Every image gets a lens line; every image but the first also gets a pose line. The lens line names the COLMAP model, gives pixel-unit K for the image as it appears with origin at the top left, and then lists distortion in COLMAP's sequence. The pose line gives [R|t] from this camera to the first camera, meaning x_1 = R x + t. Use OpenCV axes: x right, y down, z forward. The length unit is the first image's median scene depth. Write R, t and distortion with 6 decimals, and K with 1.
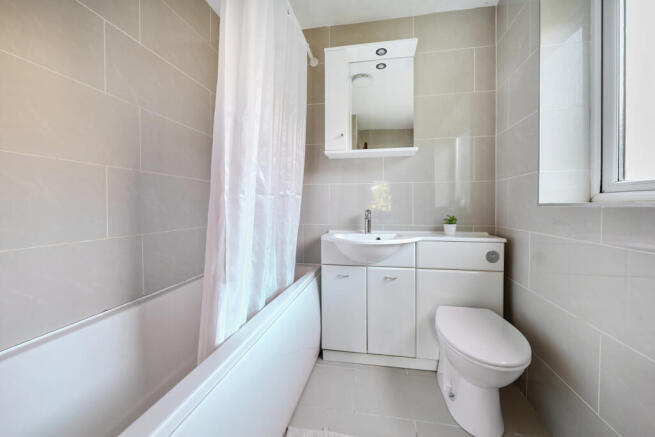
lens RADIAL K [[228.2, 0, 330.2], [0, 228.2, 213.0], [0, 0, 1]] dist [-0.002428, -0.000124]
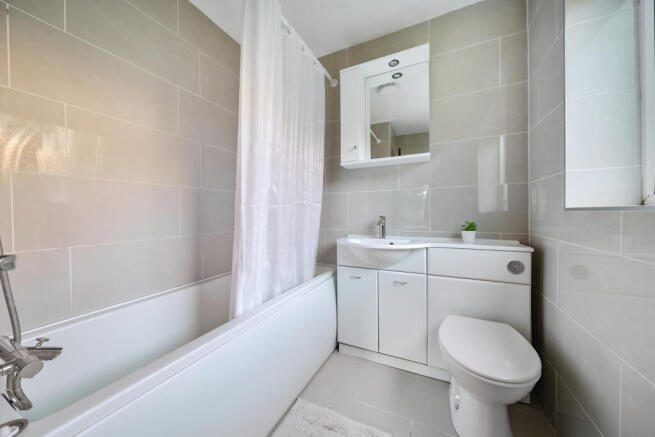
lens RADIAL K [[228.2, 0, 324.1], [0, 228.2, 219.2], [0, 0, 1]] dist [-0.002428, -0.000124]
pose [[0.955152, 0.000424, -0.296115, 0.244800], [-0.001082, 0.999997, -0.002057, 0.003377], [0.296114, 0.002285, 0.955150, -0.083794]]
